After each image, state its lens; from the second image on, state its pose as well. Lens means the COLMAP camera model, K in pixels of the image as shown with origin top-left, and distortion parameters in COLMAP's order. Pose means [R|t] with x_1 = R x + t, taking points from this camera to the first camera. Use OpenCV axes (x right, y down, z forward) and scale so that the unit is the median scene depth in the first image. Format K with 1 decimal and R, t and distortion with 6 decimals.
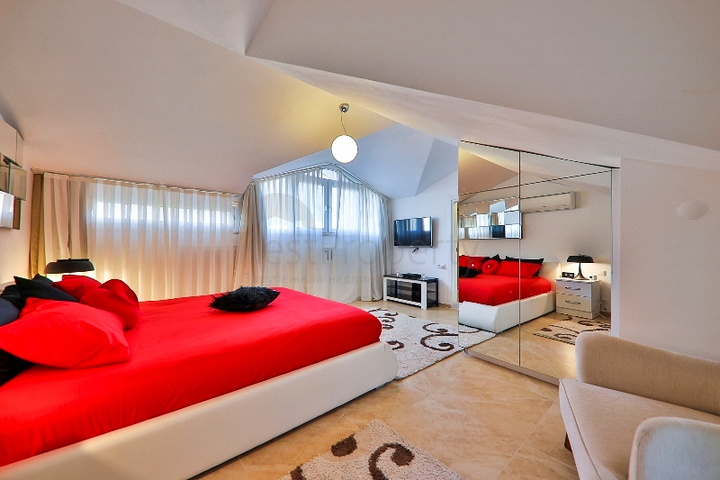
lens RADIAL K [[276.2, 0, 363.7], [0, 276.2, 242.1], [0, 0, 1]] dist [0.005281, -0.001367]
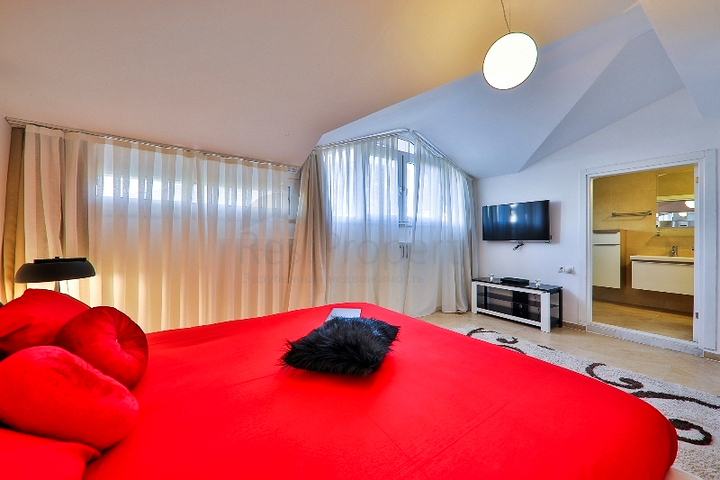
lens RADIAL K [[276.2, 0, 360.2], [0, 276.2, 236.1], [0, 0, 1]] dist [0.005281, -0.001367]
pose [[0.994287, 0.004447, -0.106644, -0.203539], [-0.004535, 0.999990, -0.000587, 0.005490], [0.106641, 0.001067, 0.994297, 0.295779]]
